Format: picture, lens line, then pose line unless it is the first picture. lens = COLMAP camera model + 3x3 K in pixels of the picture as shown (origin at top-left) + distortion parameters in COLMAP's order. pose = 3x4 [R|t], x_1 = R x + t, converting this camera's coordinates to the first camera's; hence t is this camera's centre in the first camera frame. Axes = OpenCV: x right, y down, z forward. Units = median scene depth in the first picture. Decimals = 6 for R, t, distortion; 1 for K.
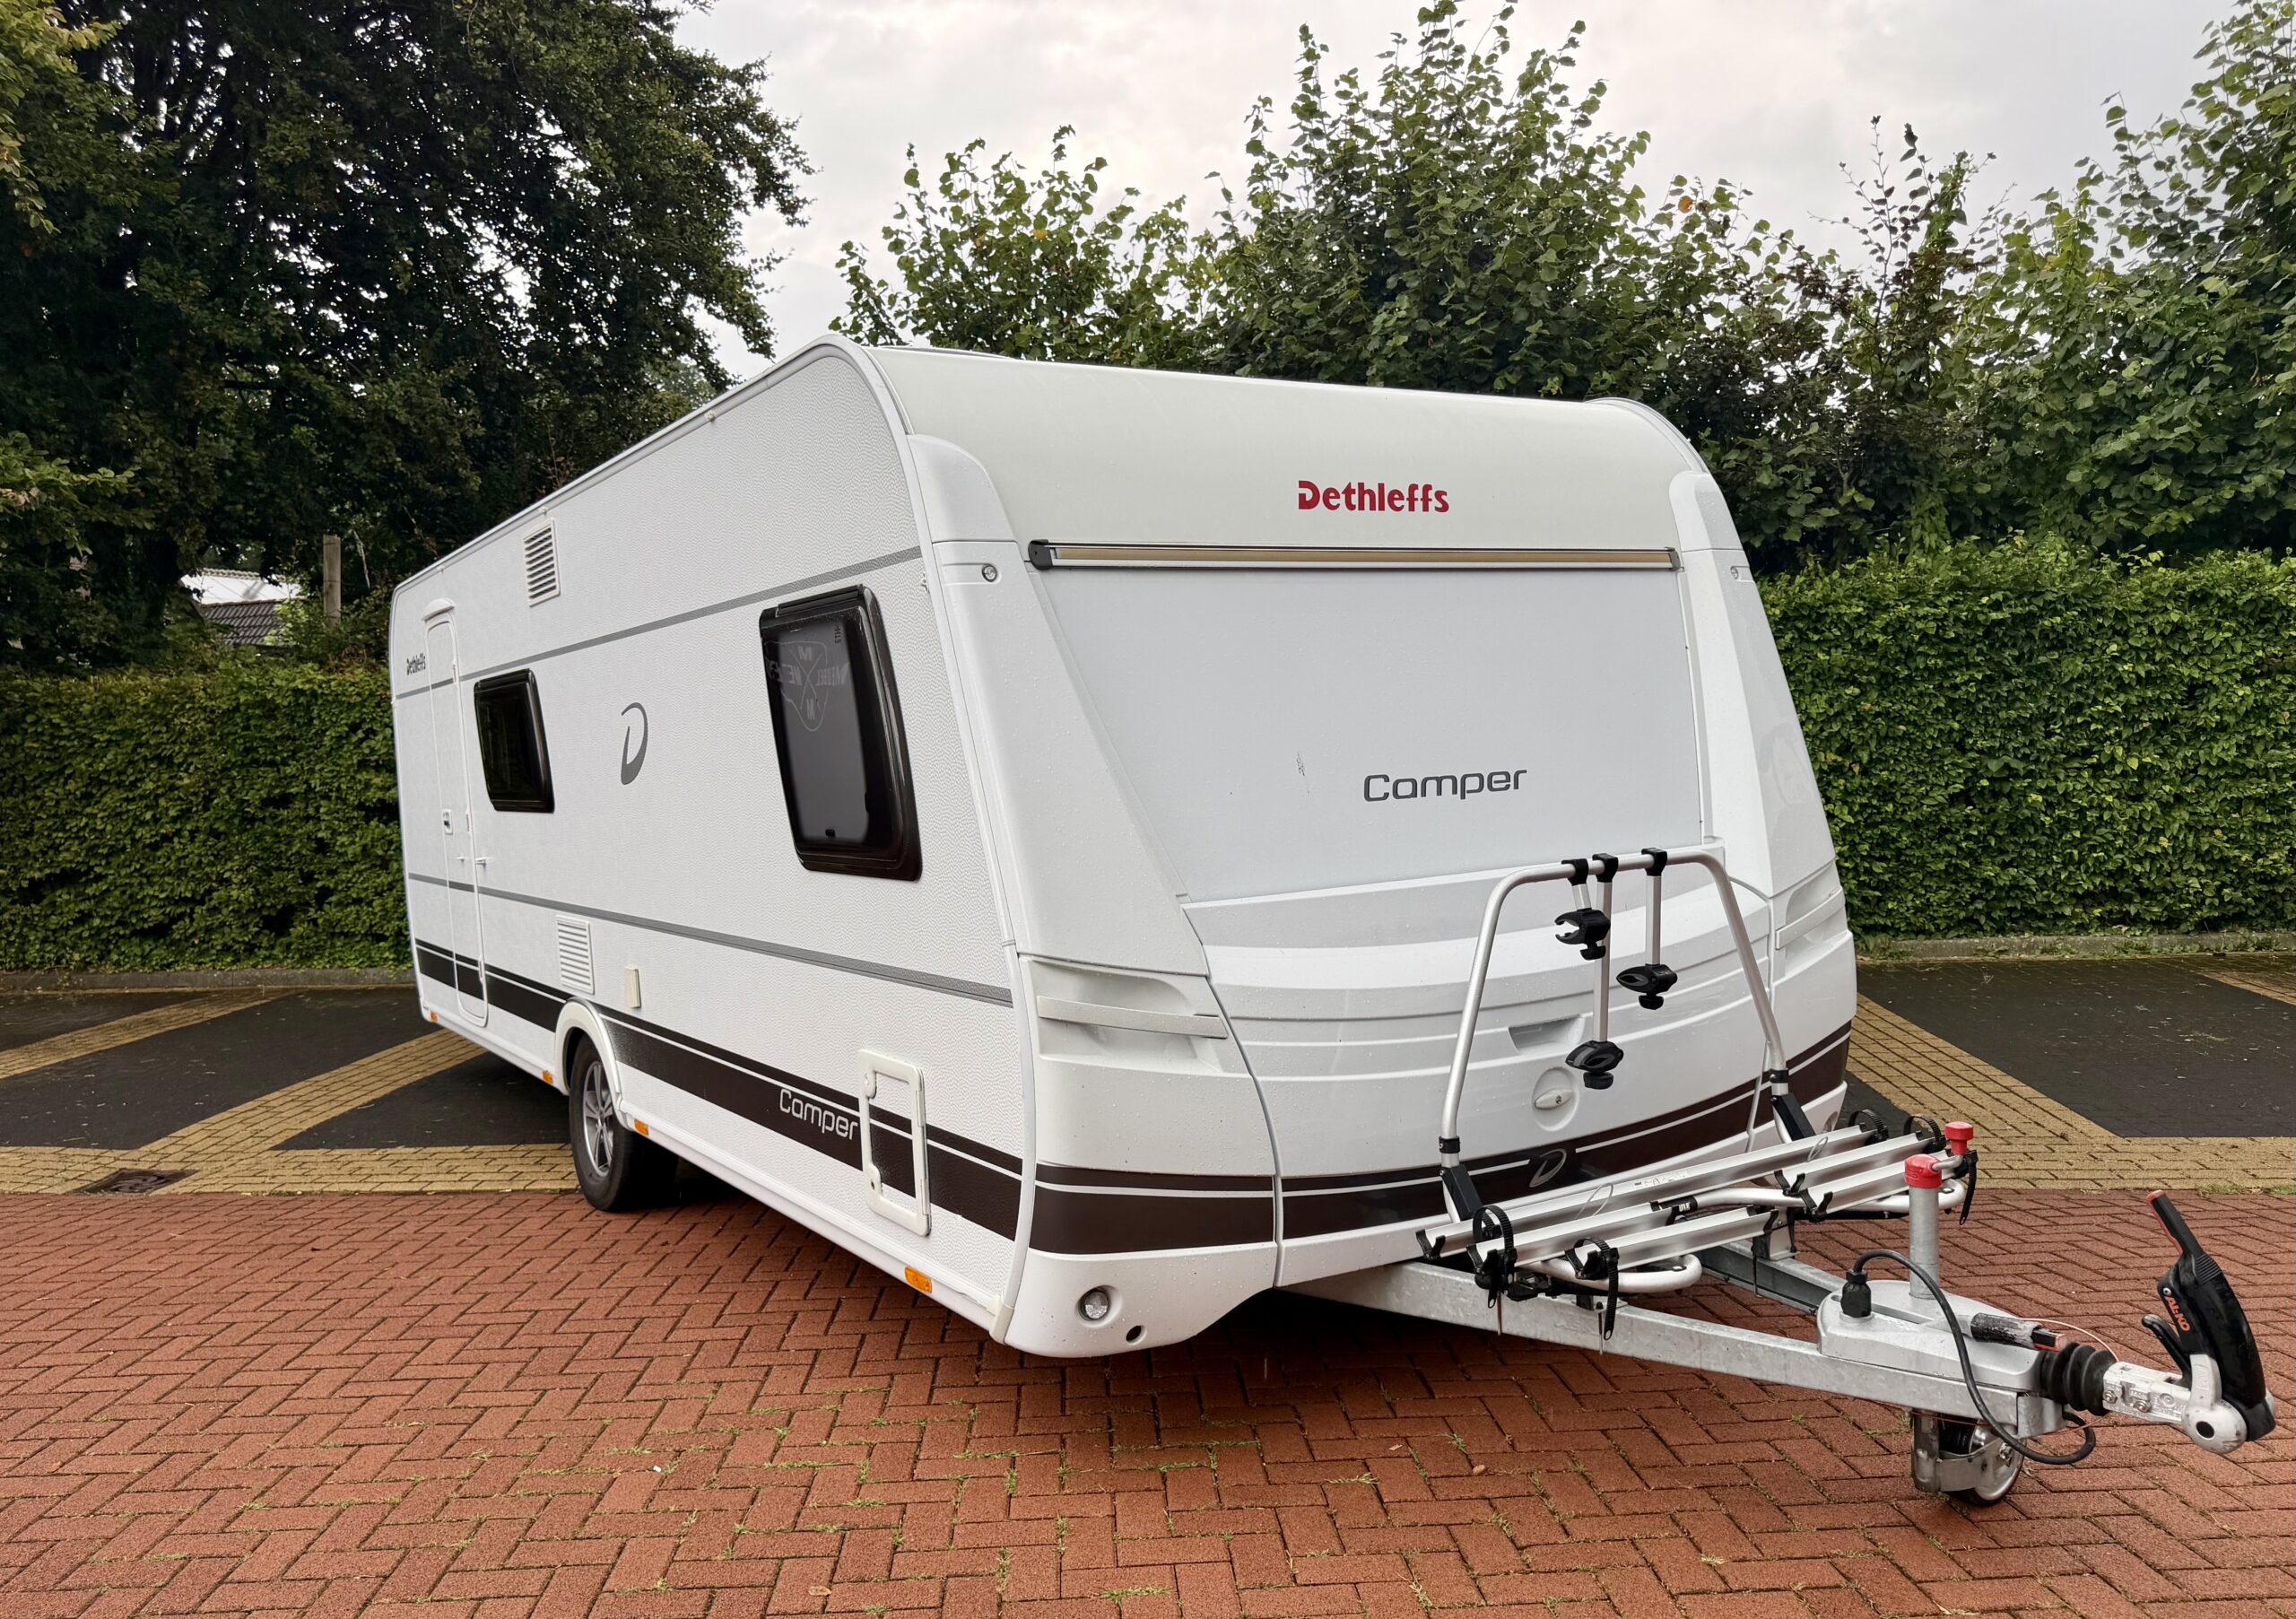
lens RADIAL K [[1752.1, 0, 1069.6], [0, 1752.1, 918.7], [0, 0, 1]] dist [0.022435, -0.024665]
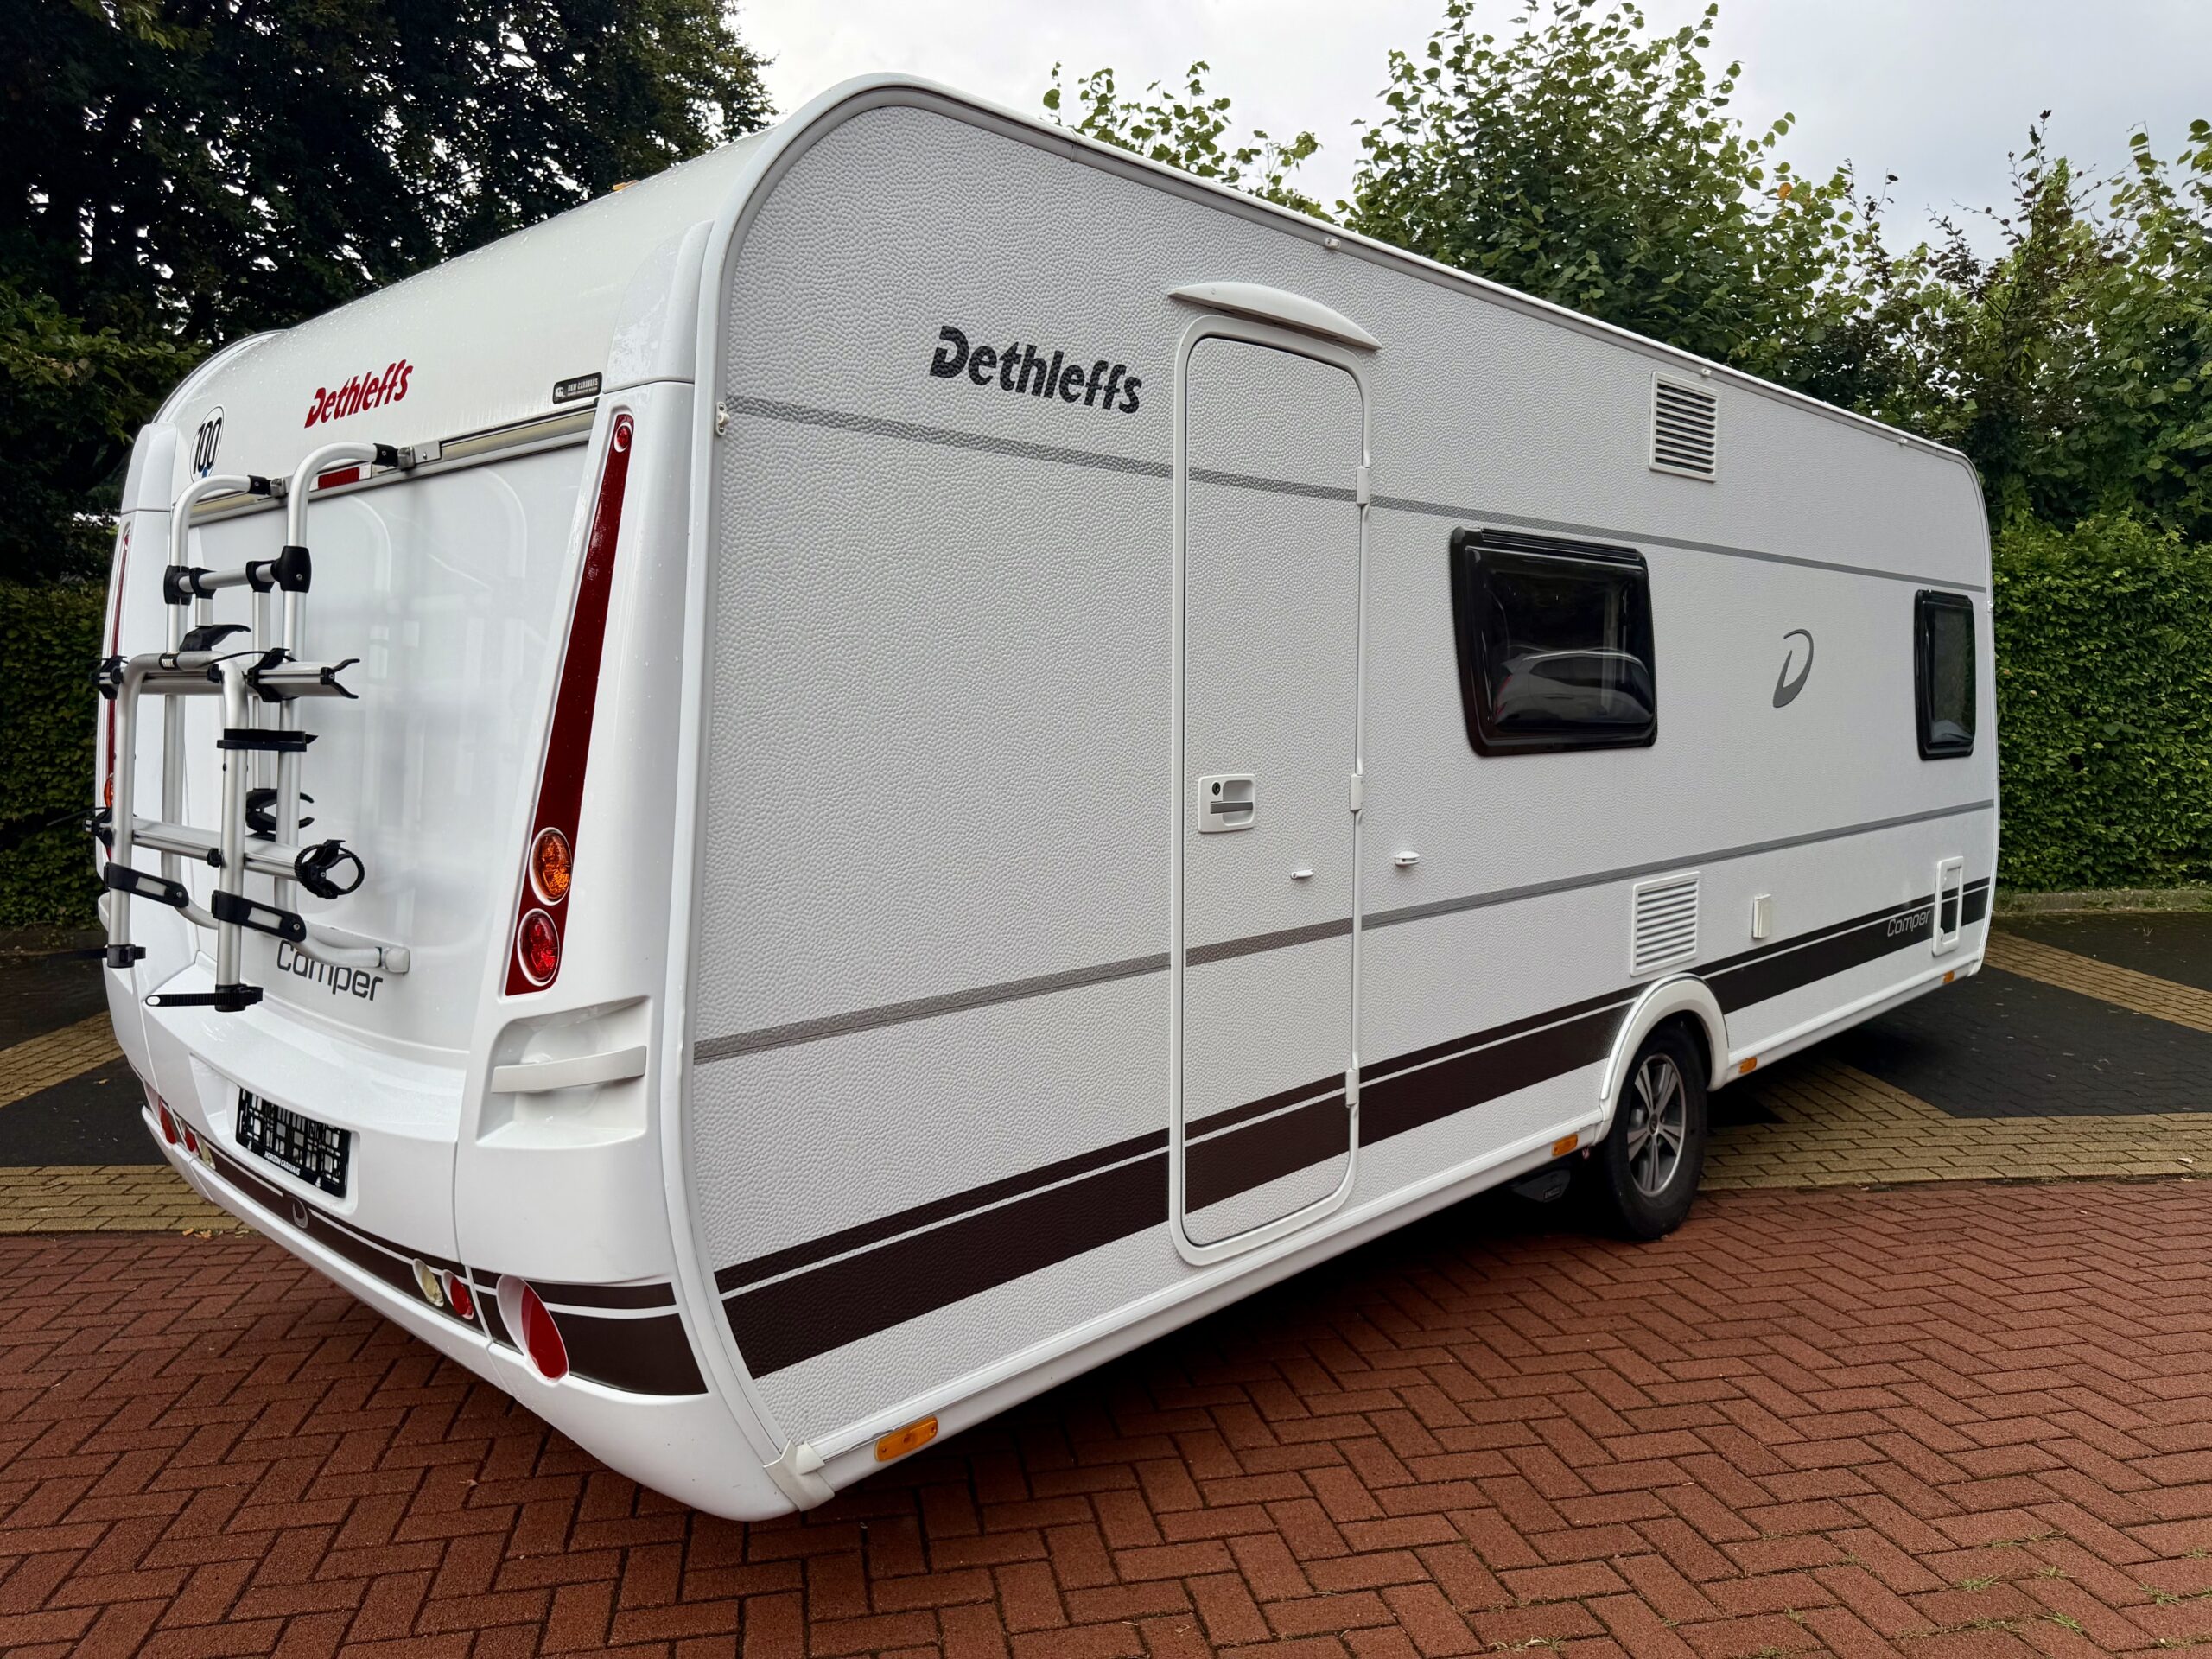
lens RADIAL K [[1586.8, 0, 1100.4], [0, 1586.8, 839.1], [0, 0, 1]] dist [0.030484, -0.032690]
pose [[0.982536, 0.005670, 0.185986, -0.230891], [-0.003393, 0.999915, -0.012560, -0.006009], [-0.186041, 0.011709, 0.982472, 0.147120]]
